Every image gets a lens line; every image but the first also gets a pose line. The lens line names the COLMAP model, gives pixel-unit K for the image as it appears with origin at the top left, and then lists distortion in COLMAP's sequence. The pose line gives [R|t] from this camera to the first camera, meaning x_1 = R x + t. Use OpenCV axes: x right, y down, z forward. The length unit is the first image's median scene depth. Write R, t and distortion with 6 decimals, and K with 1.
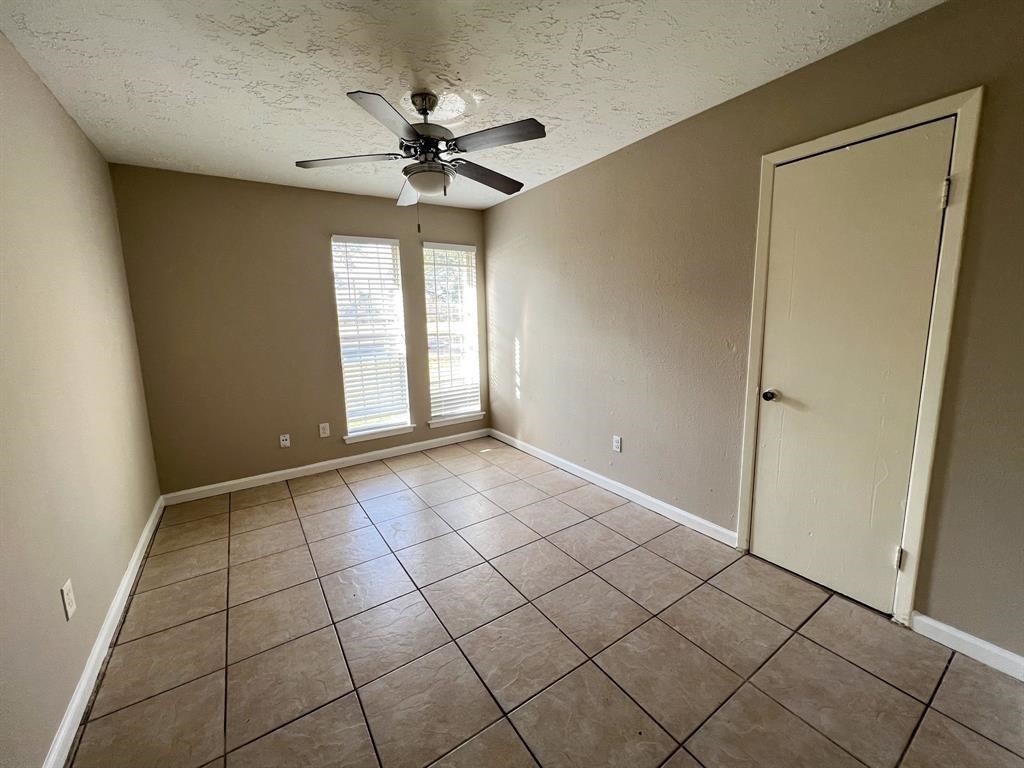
lens RADIAL K [[412.3, 0, 509.0], [0, 412.3, 378.9], [0, 0, 1]] dist [-0.003252, 0.000884]
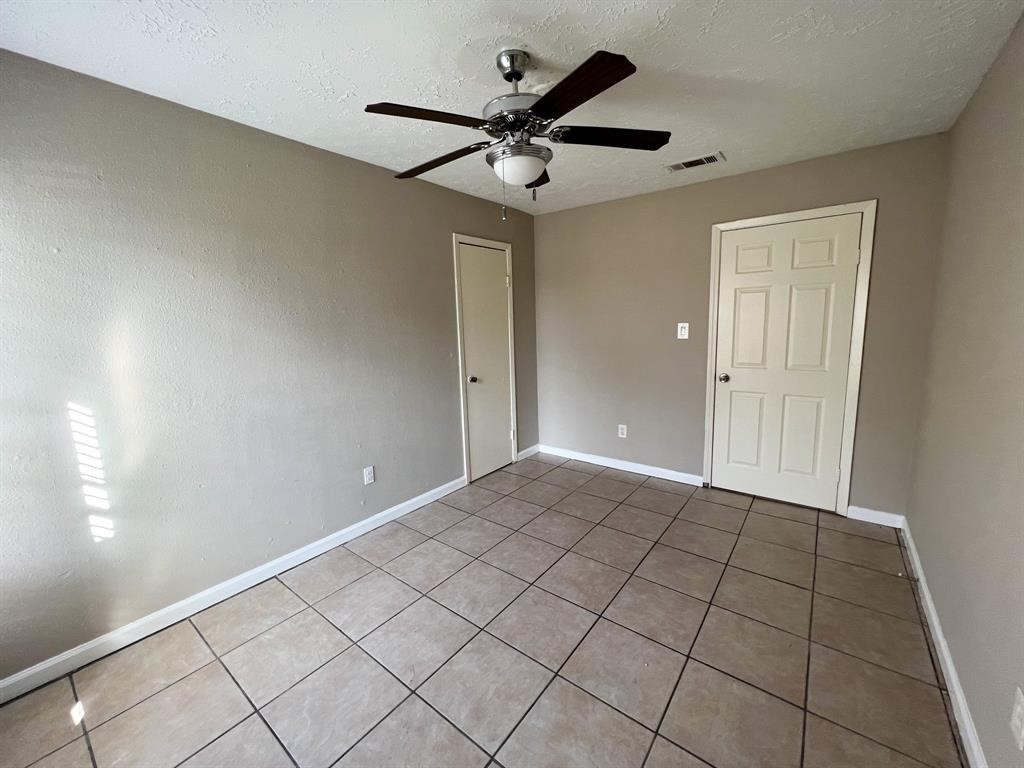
lens RADIAL K [[412.3, 0, 508.0], [0, 412.3, 381.8], [0, 0, 1]] dist [-0.003252, 0.000884]
pose [[-0.319871, -0.114273, 0.940545, -0.806568], [0.175848, 0.968292, 0.177449, -0.182662], [-0.930999, 0.222153, -0.289634, 1.107251]]
